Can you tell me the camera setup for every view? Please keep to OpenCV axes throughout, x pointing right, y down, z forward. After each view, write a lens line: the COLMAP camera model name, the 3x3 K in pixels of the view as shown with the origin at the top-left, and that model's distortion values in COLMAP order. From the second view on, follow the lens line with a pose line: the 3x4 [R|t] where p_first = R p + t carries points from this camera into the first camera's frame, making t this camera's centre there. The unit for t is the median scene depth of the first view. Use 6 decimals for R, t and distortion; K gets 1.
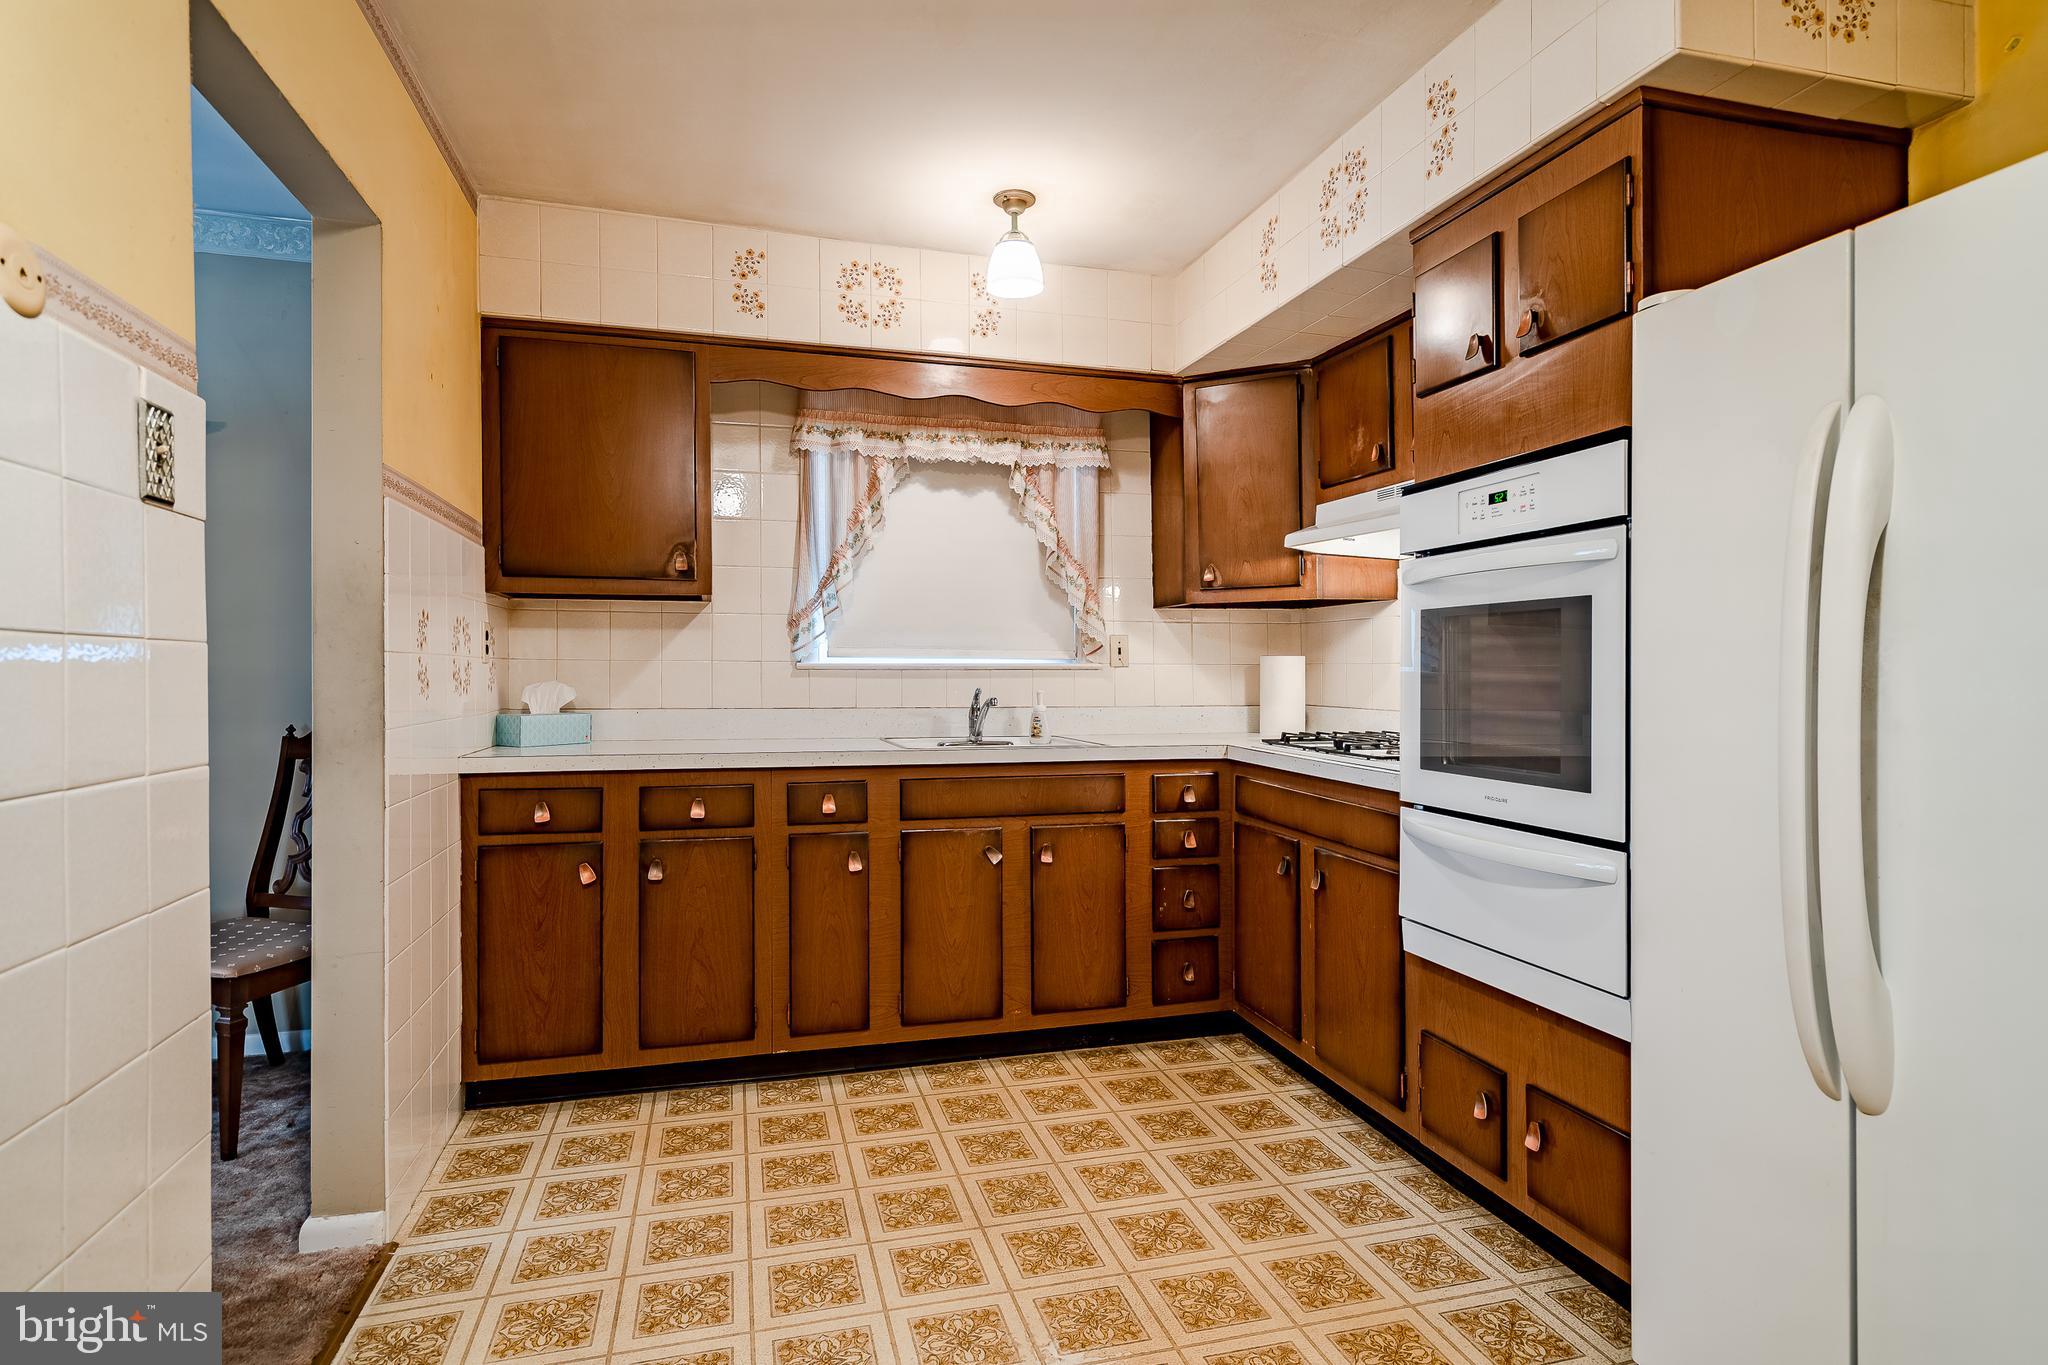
lens RADIAL K [[1049.3, 0, 1028.7], [0, 1049.3, 669.8], [0, 0, 1]] dist [0.000375, 0.000952]
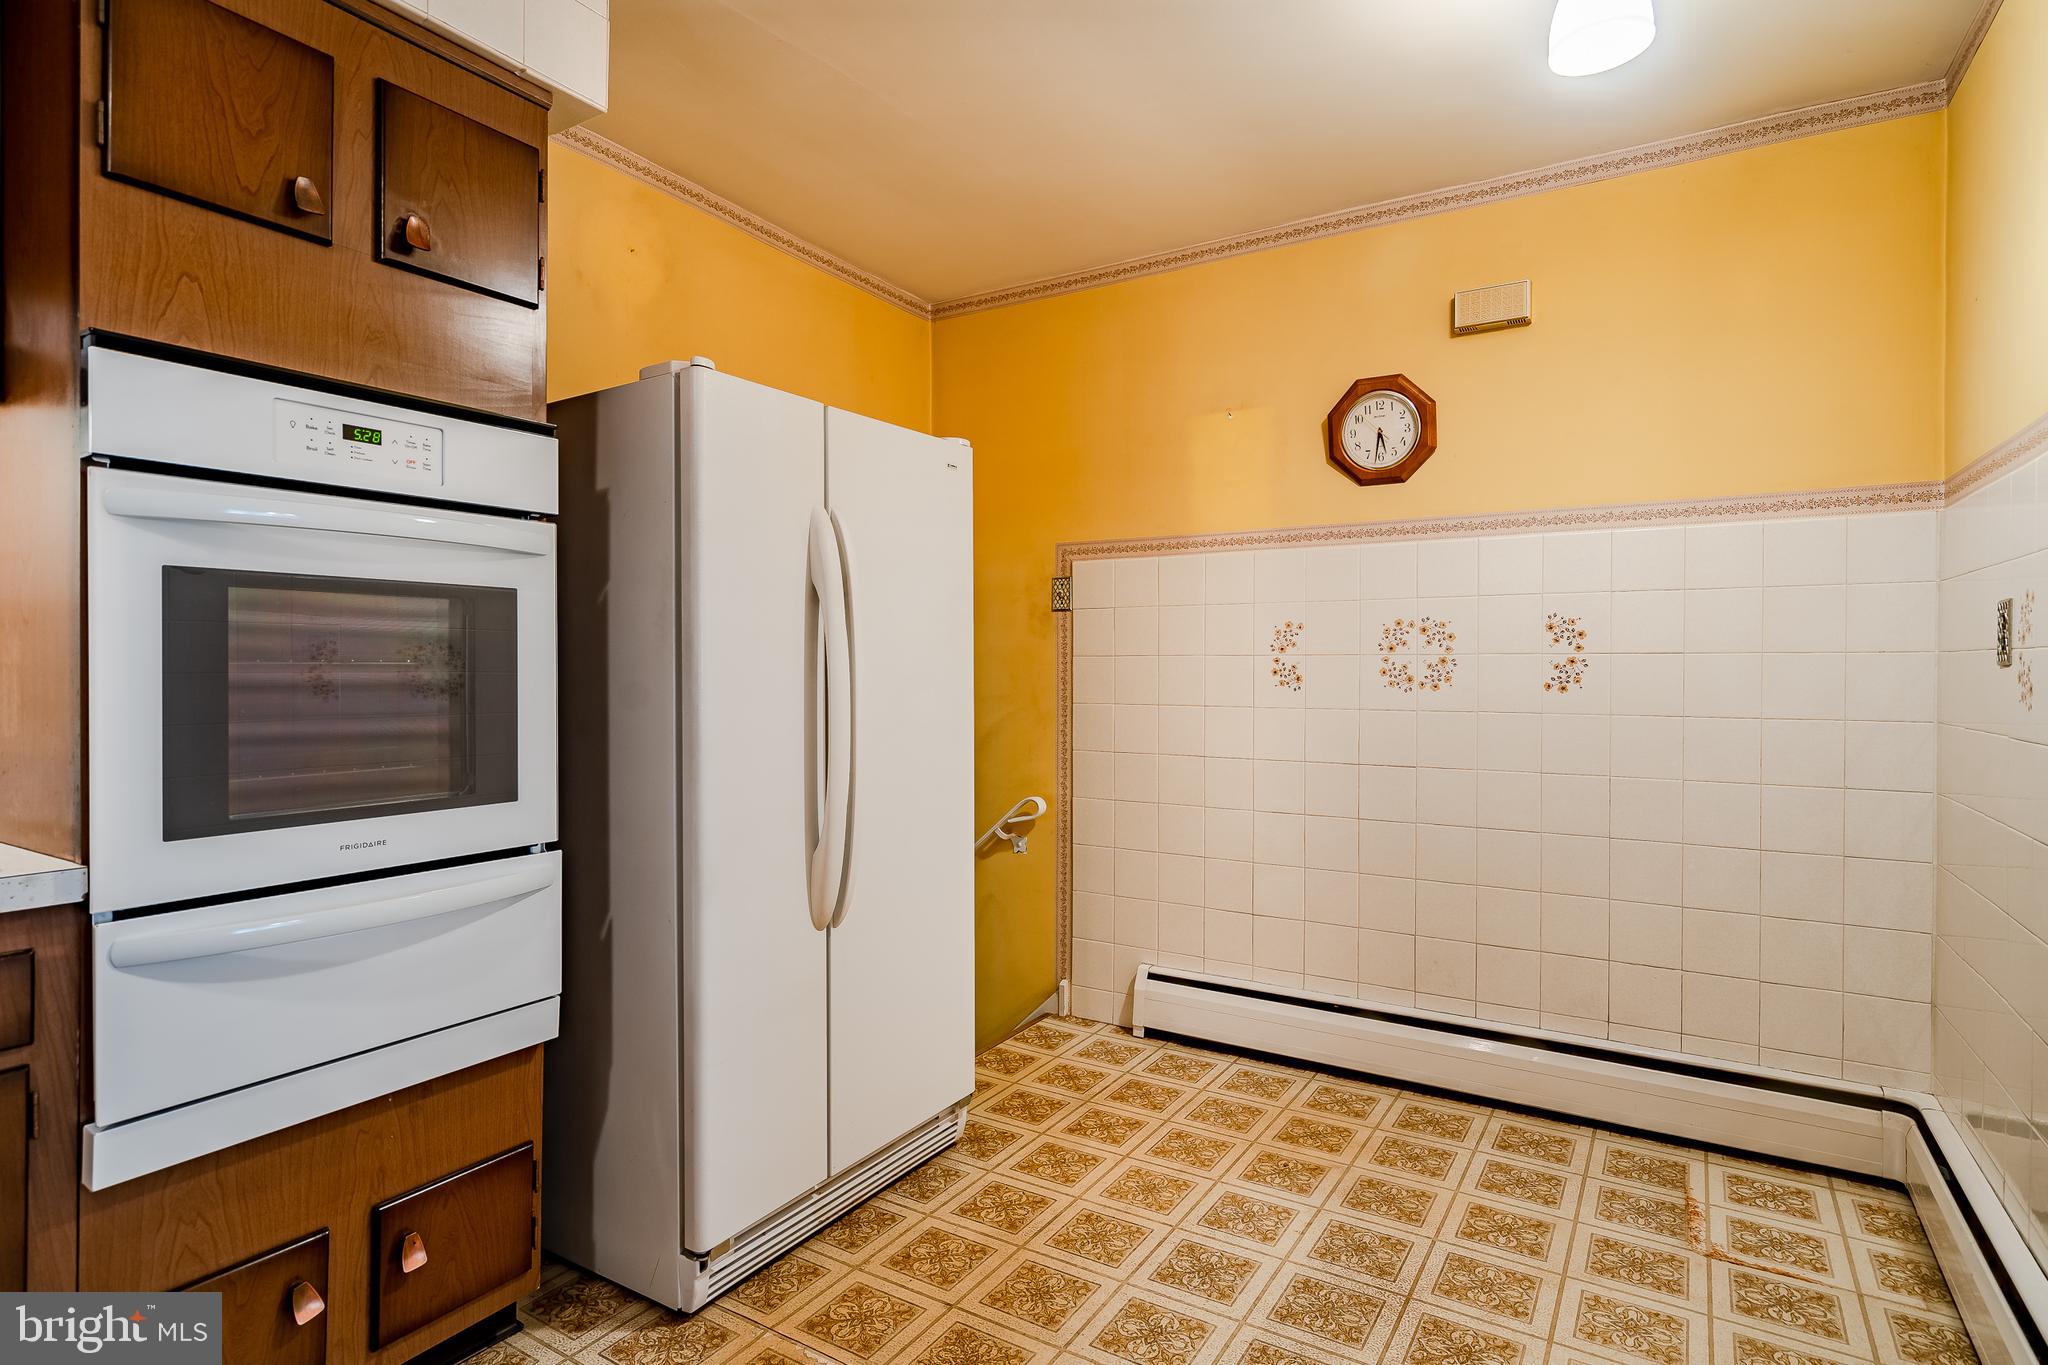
lens RADIAL K [[1049.3, 0, 1021.0], [0, 1049.3, 679.6], [0, 0, 1]] dist [0.000375, 0.000952]
pose [[-0.662401, -0.007265, 0.749114, -0.293119], [0.002051, 0.999932, 0.011511, -0.000172], [-0.749146, 0.009162, -0.662341, 0.818098]]
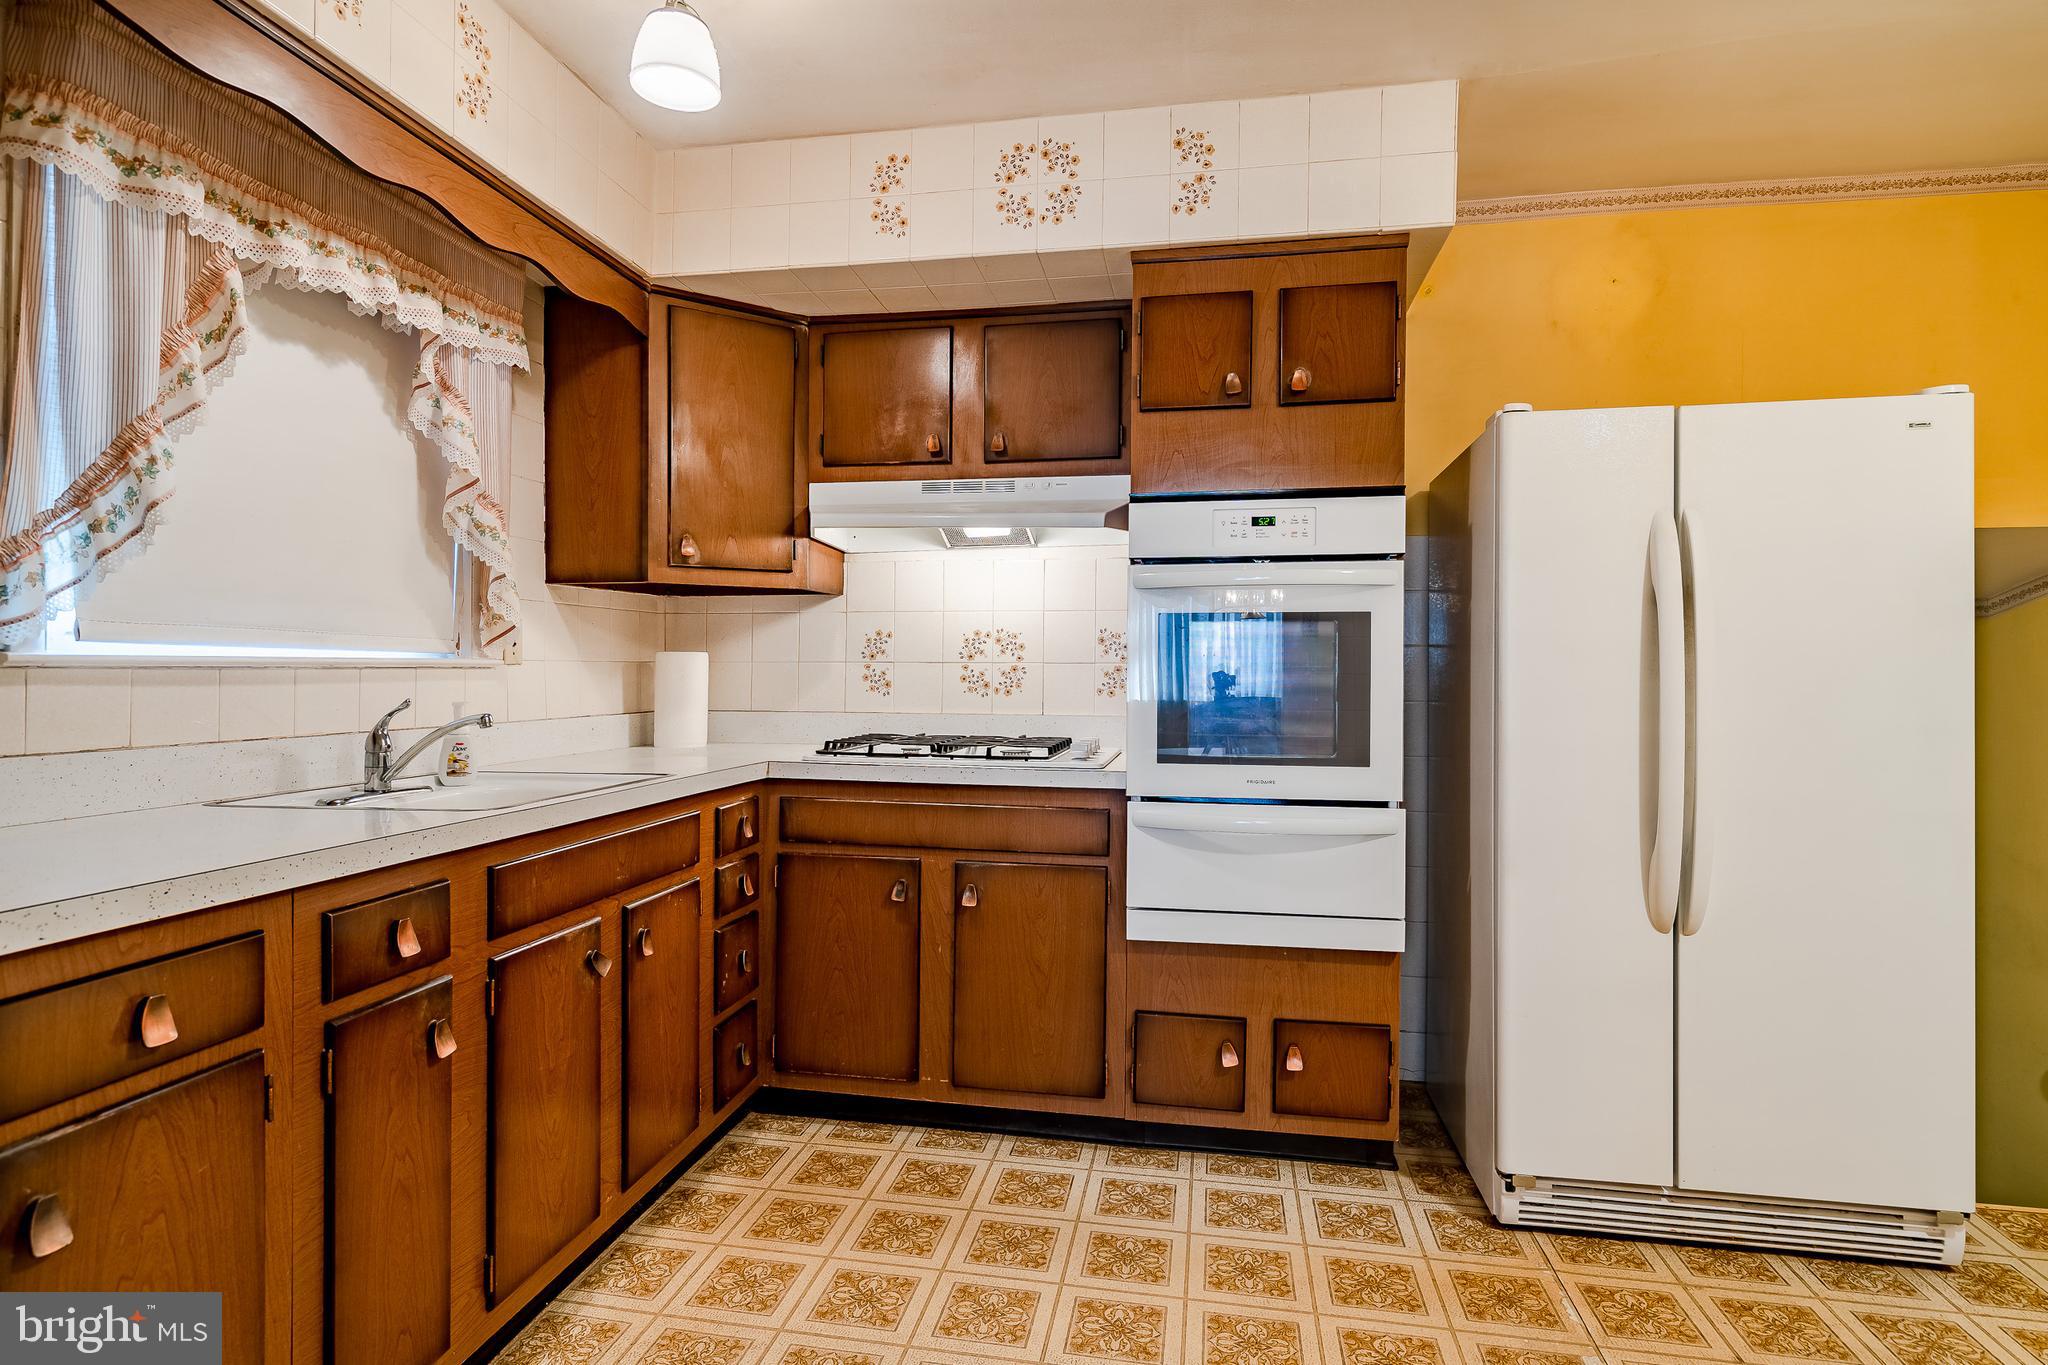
lens RADIAL K [[1049.3, 0, 1019.7], [0, 1049.3, 665.8], [0, 0, 1]] dist [0.000375, 0.000952]
pose [[0.446945, 0.002810, 0.894557, -0.508277], [-0.001928, 0.999996, -0.002178, -0.001177], [-0.894559, -0.000751, 0.446949, 0.517419]]
